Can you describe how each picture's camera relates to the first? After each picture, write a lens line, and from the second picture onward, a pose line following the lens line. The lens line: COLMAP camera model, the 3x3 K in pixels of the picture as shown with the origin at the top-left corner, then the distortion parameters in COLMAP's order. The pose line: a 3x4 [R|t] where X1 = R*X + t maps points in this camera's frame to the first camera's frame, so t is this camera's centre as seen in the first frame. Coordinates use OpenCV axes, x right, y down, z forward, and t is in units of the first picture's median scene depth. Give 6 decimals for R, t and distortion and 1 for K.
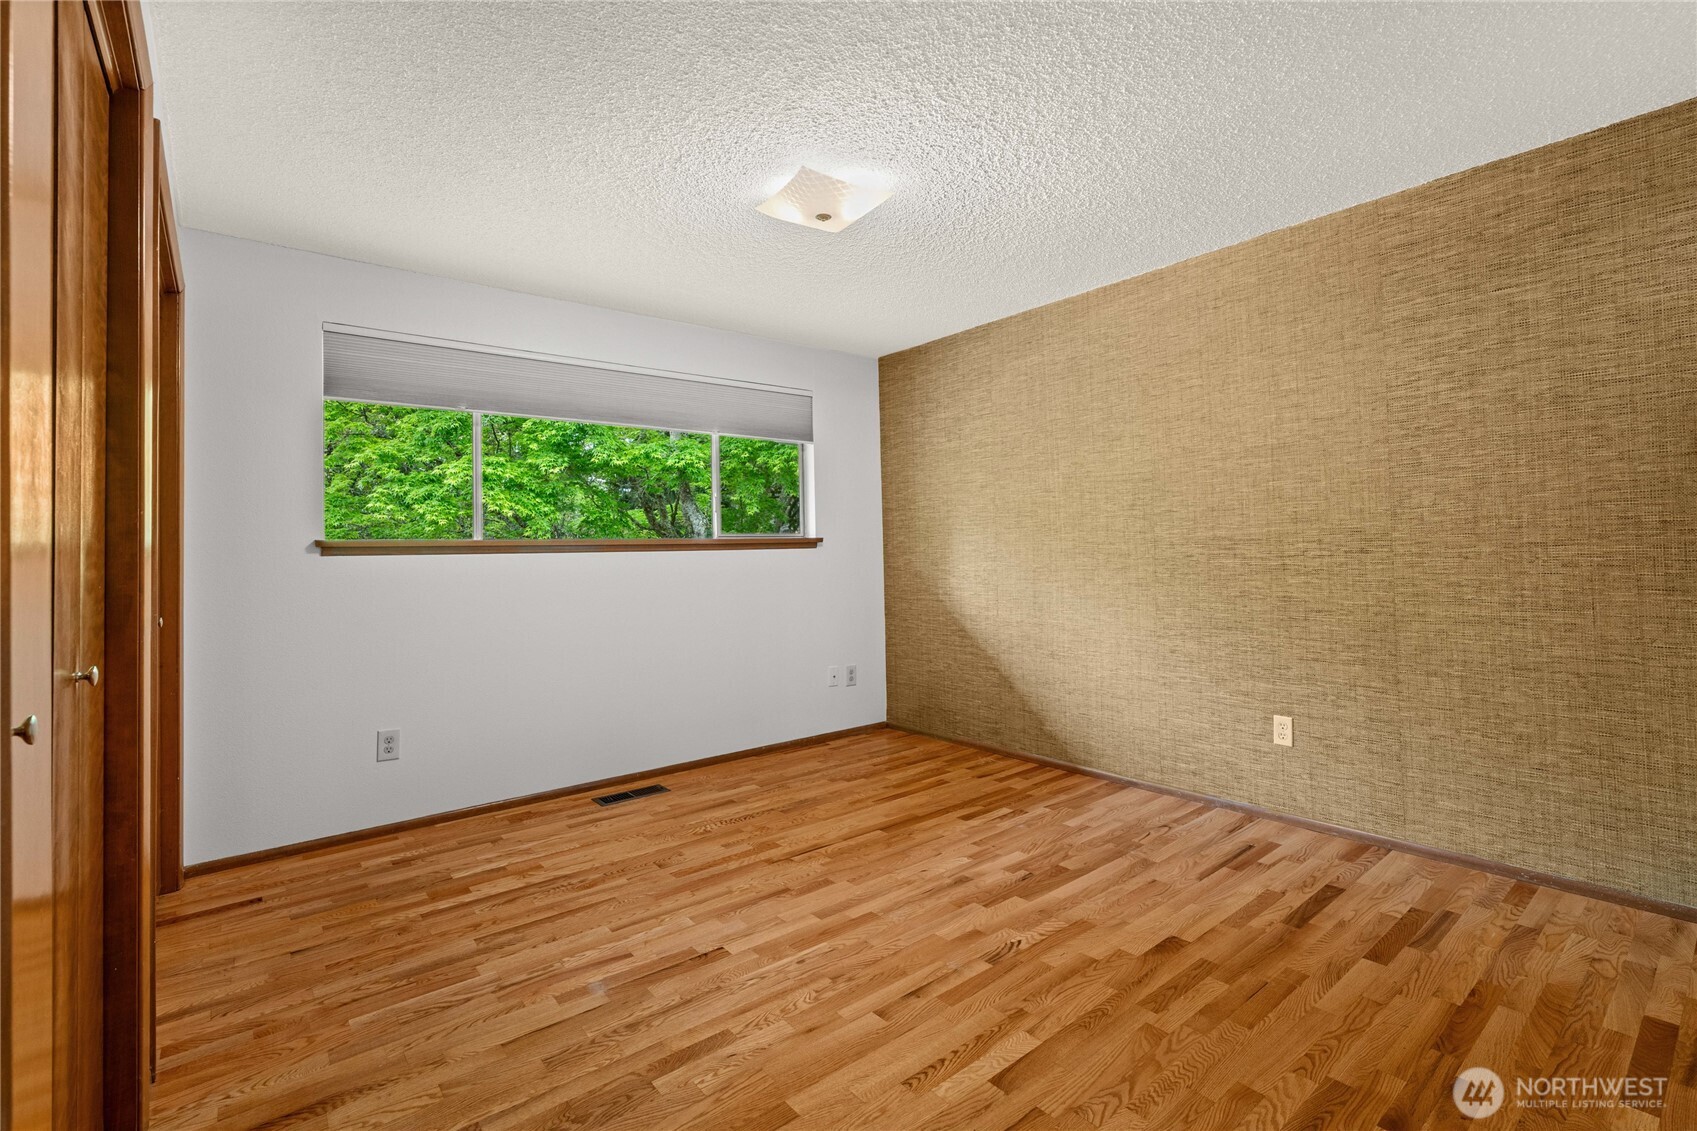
lens RADIAL K [[771.1, 0, 851.5], [0, 771.1, 532.0], [0, 0, 1]] dist [-0.005740, 0.002972]
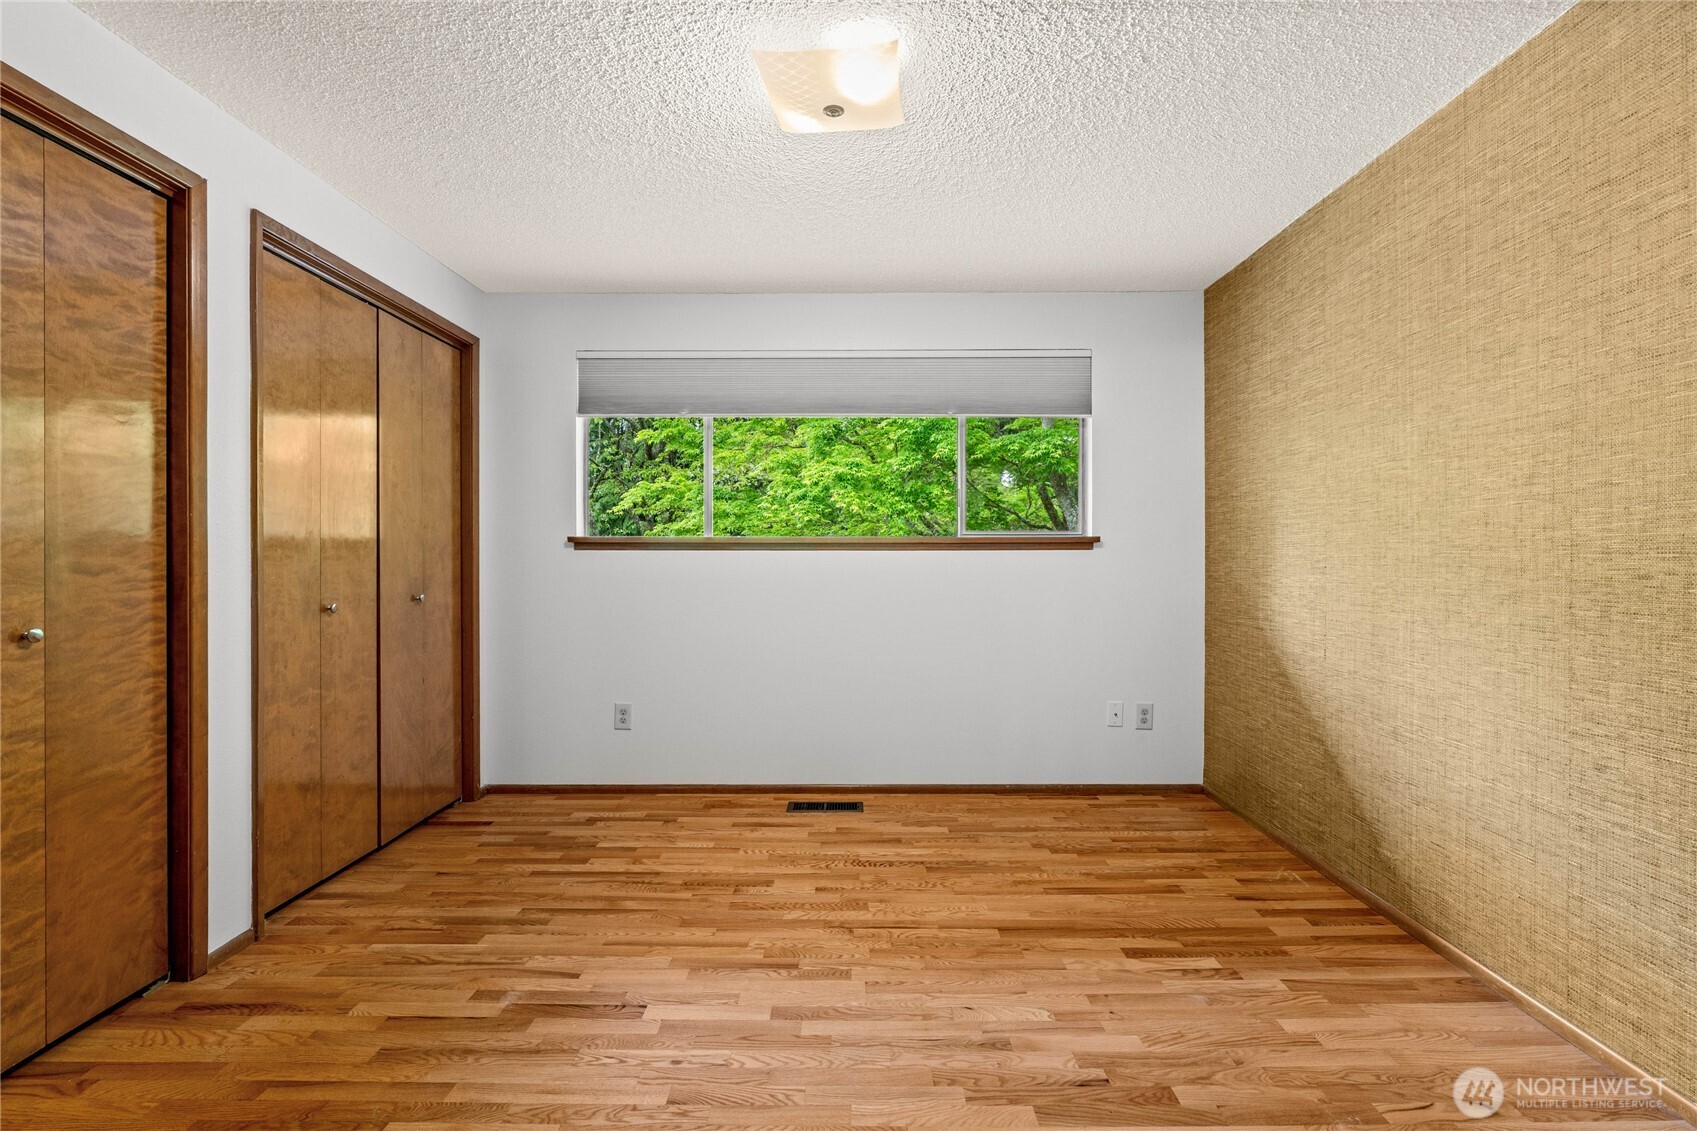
lens RADIAL K [[771.1, 0, 847.4], [0, 771.1, 559.3], [0, 0, 1]] dist [-0.005740, 0.002972]
pose [[0.772353, 0.022328, -0.634800, 0.346731], [0.001340, 0.999322, 0.036780, 0.002101], [0.635192, -0.029258, 0.771800, 0.308085]]
